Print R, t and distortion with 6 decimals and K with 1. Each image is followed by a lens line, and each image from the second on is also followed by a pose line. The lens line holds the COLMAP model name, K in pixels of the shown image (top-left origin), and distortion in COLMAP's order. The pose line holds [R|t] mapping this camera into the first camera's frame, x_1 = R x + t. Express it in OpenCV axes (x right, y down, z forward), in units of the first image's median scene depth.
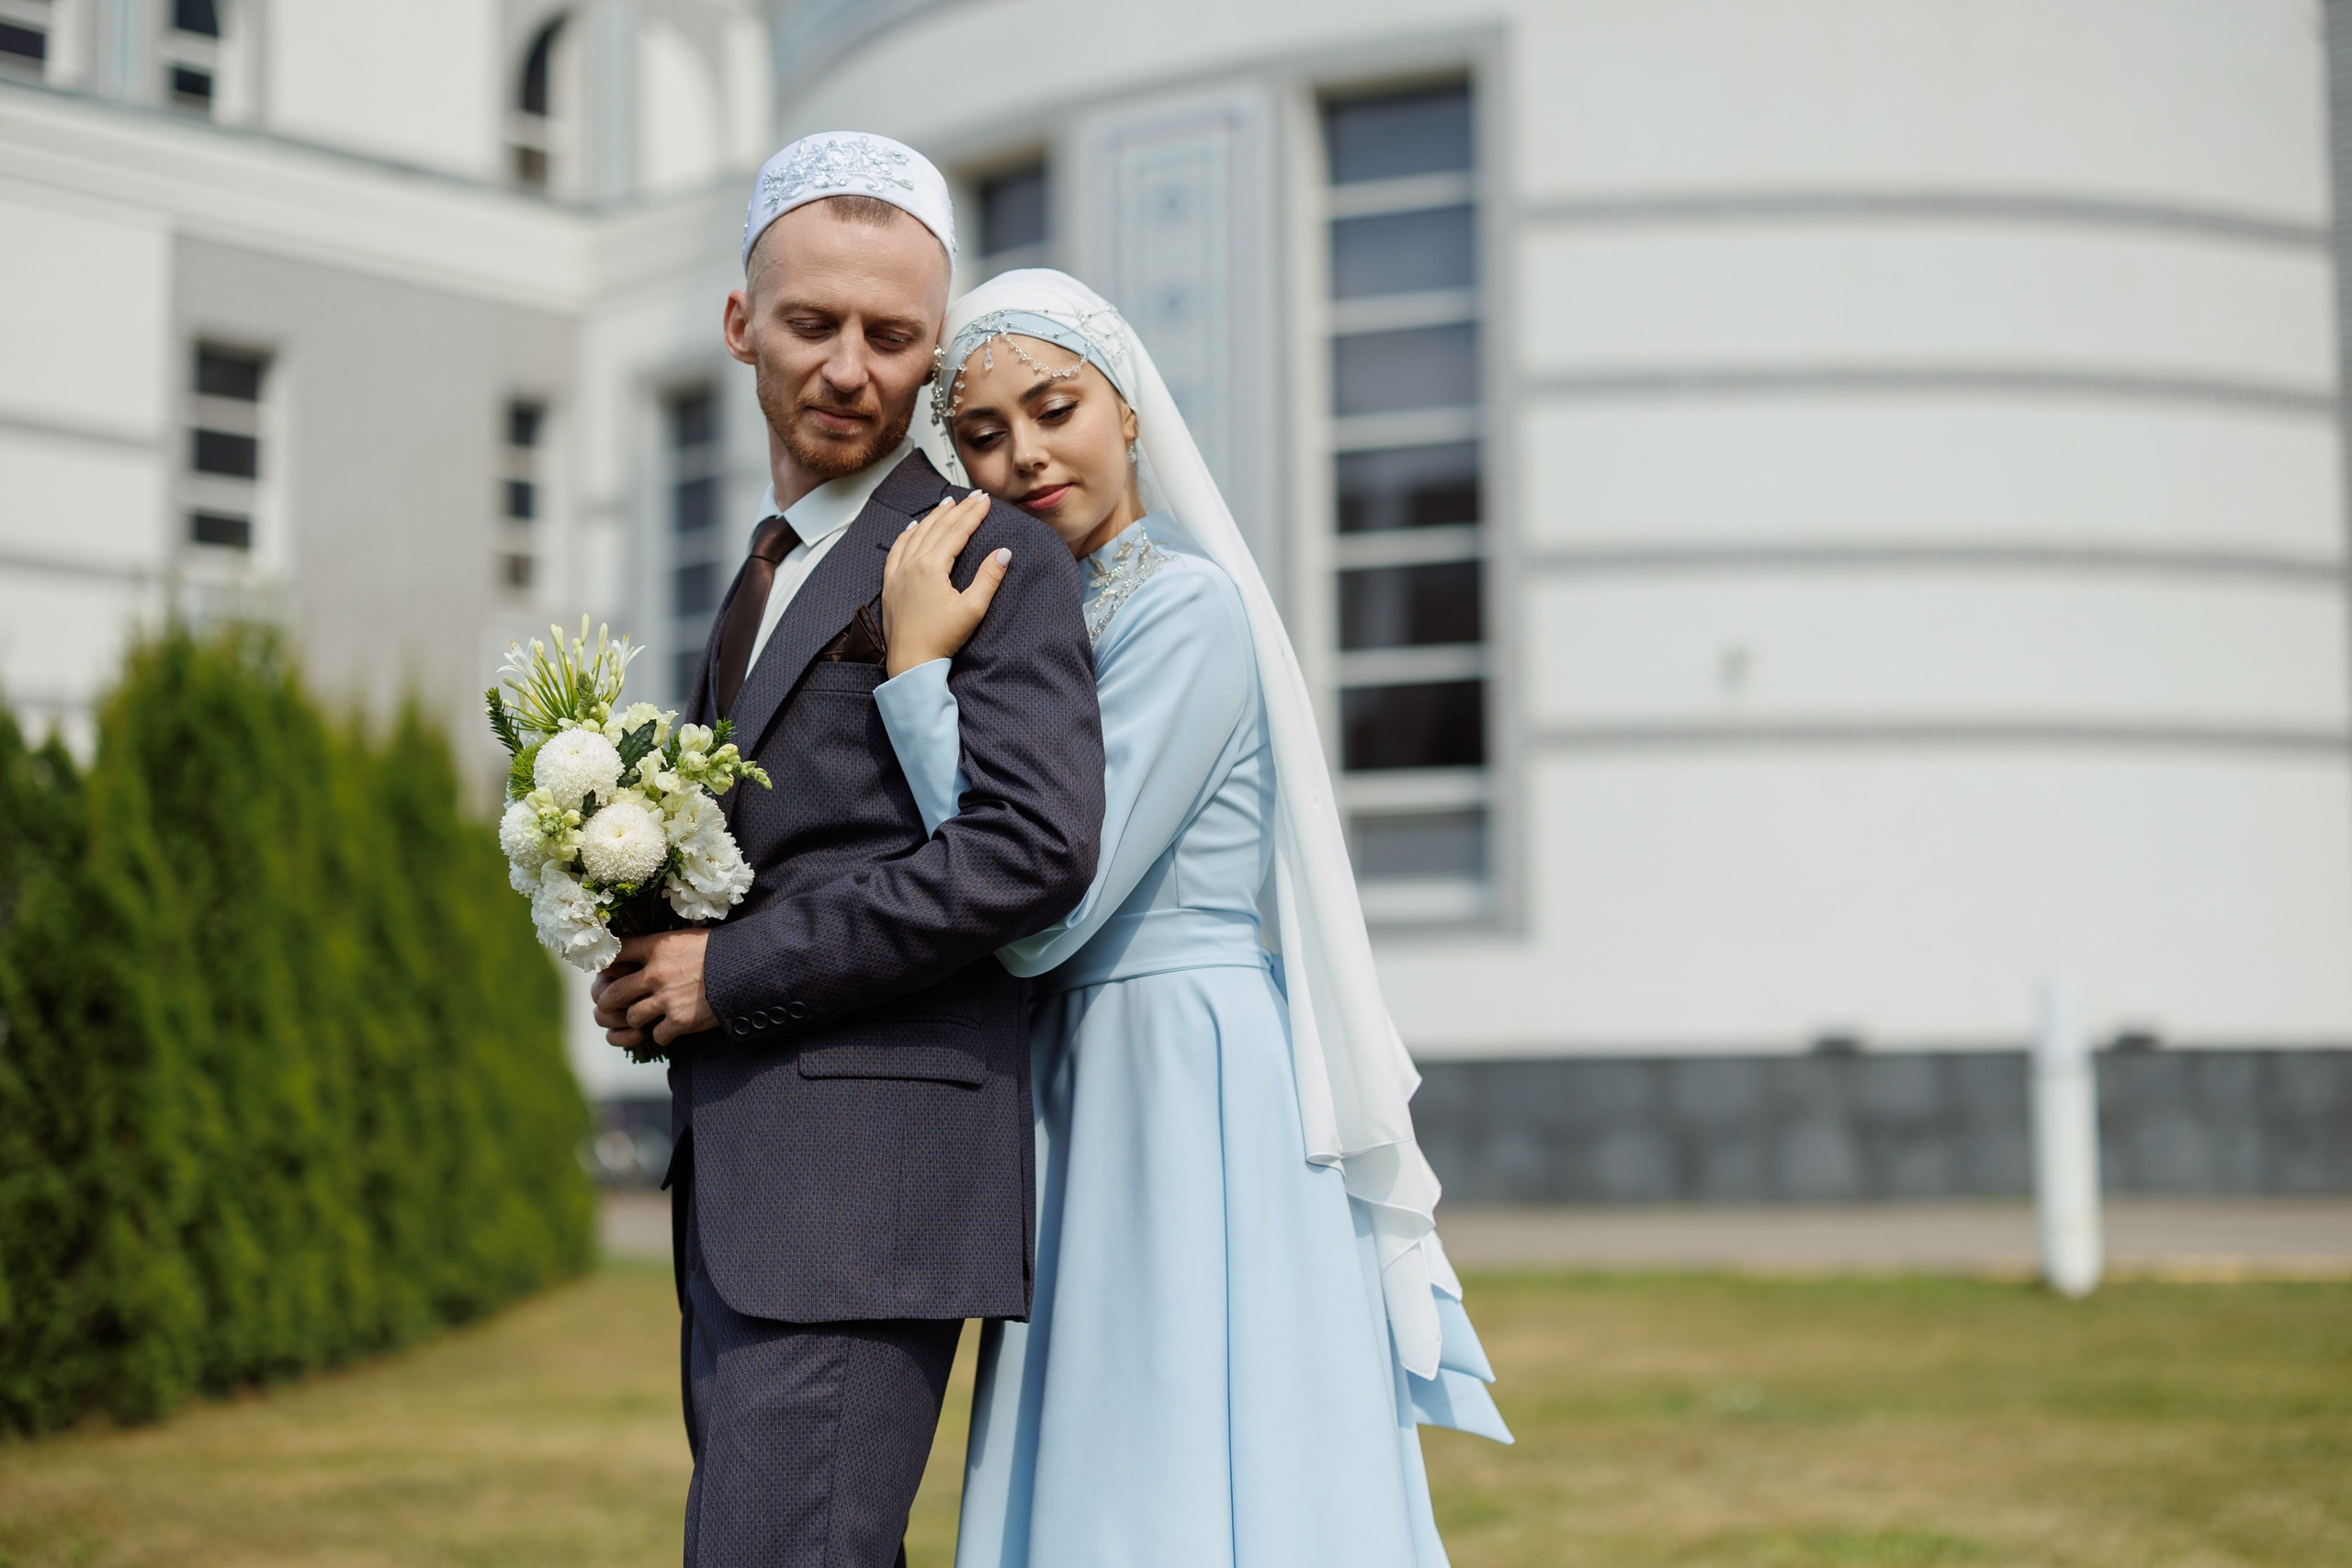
lens RADIAL K [[3390.5, 0, 1177.9], [0, 3390.5, 783.4], [0, 0, 1]] dist [0.061140, 0.000000]
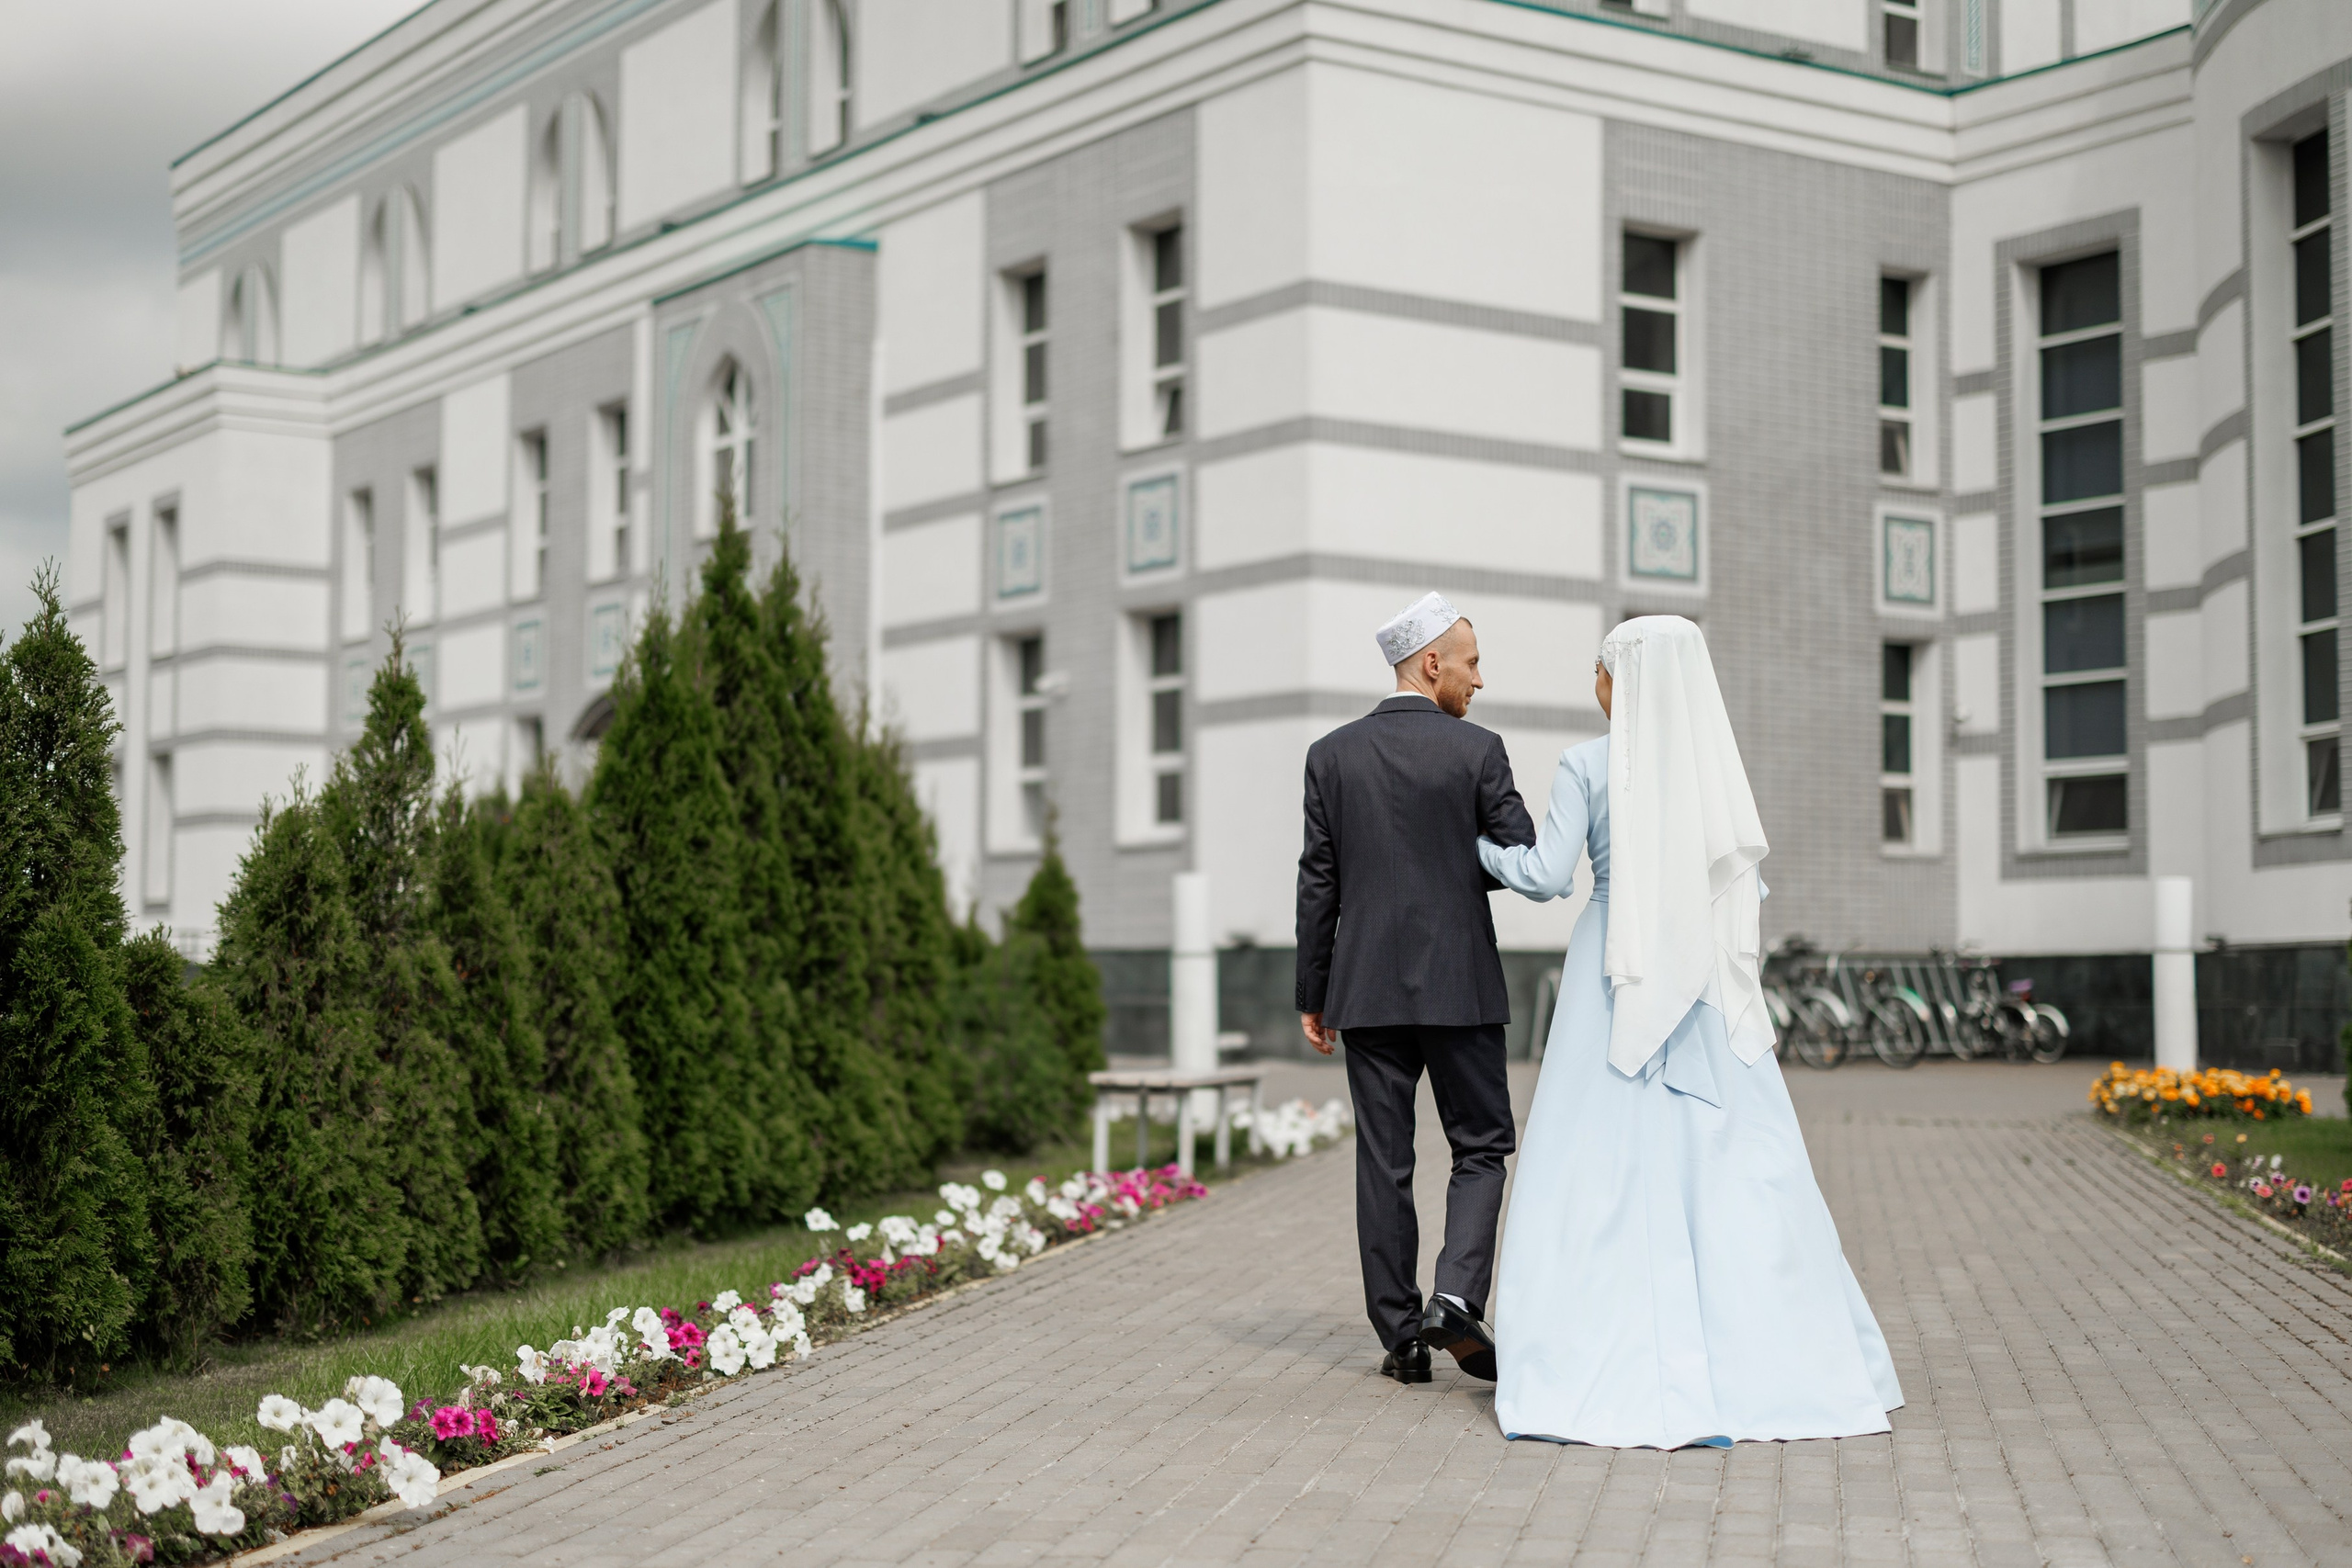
lens RADIAL K [[3390.5, 0, 1175.9], [0, 3390.5, 780.7], [0, 0, 1]] dist [0.061140, 0.000000]
pose [[0.909720, -0.047371, -0.412511, 0.296034], [0.065605, 0.997390, 0.030143, -0.056249], [0.410007, -0.054484, 0.910454, -0.431064]]
